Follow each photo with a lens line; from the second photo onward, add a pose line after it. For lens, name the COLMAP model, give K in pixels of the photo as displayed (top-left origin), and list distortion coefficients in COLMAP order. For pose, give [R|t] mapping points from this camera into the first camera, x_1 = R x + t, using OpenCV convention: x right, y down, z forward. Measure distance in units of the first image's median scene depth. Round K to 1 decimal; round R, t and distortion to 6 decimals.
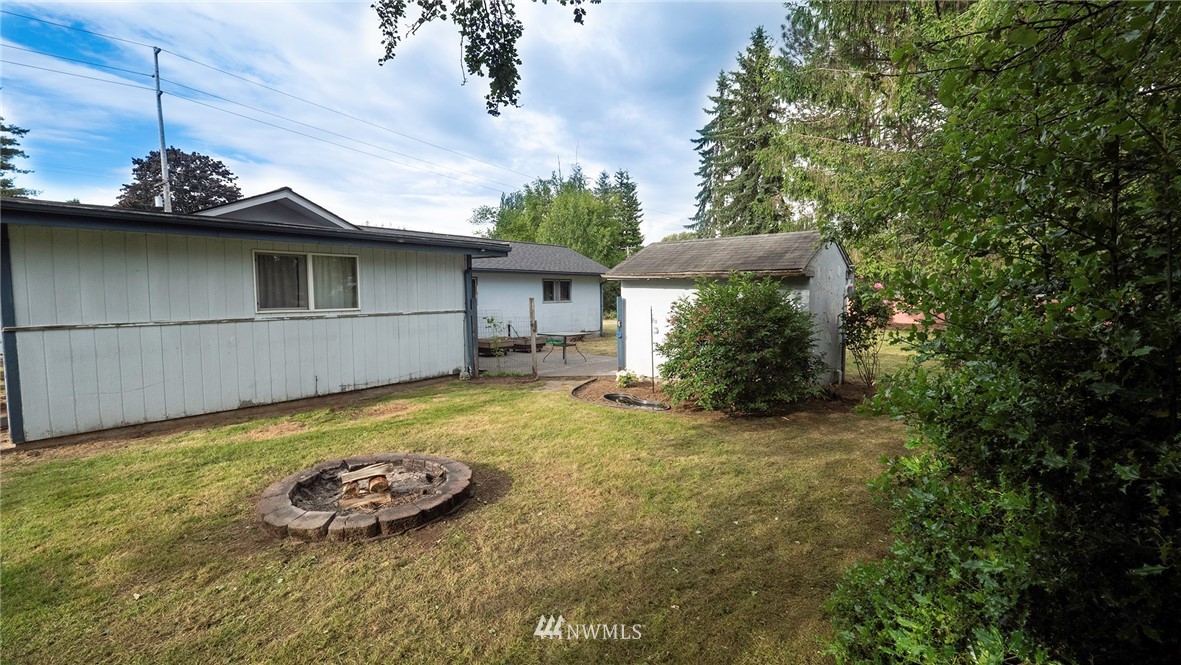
lens RADIAL K [[519.5, 0, 590.5], [0, 519.5, 332.5], [0, 0, 1]] dist [-0.000204, 0.000048]
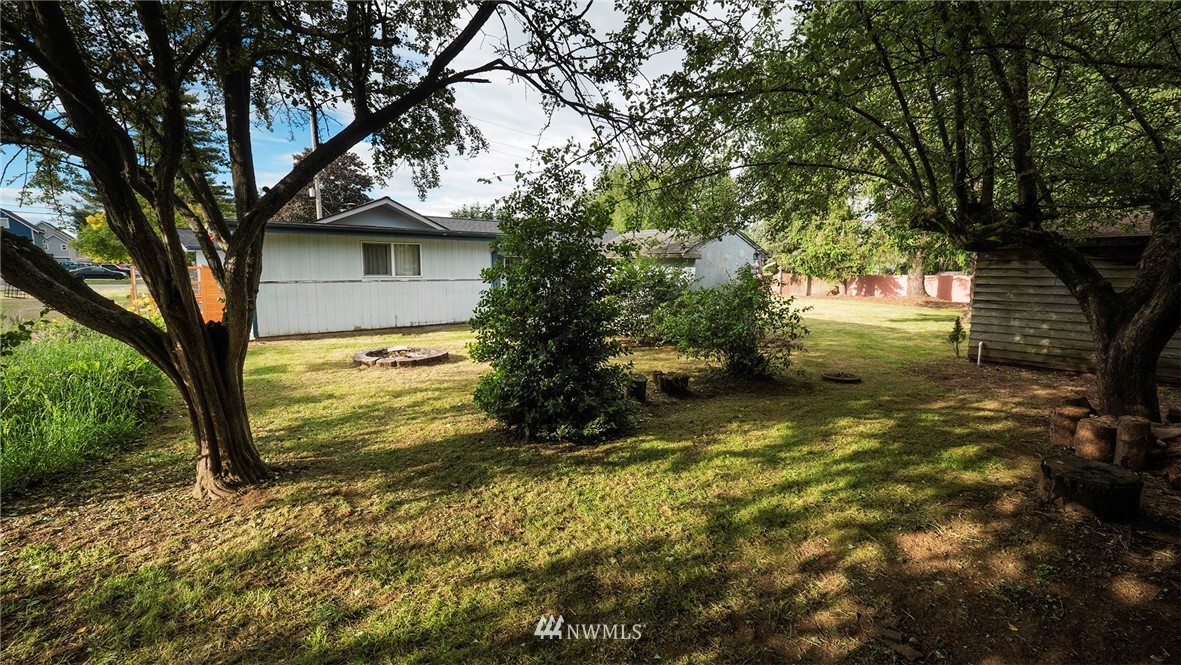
lens RADIAL K [[496.4, 0, 586.0], [0, 496.4, 322.2], [0, 0, 1]] dist [-0.001676, -0.000364]
pose [[0.982254, 0.030872, -0.184998, 0.392810], [-0.024491, 0.999027, 0.036677, 0.032582], [0.185950, -0.031495, 0.982054, -0.489656]]
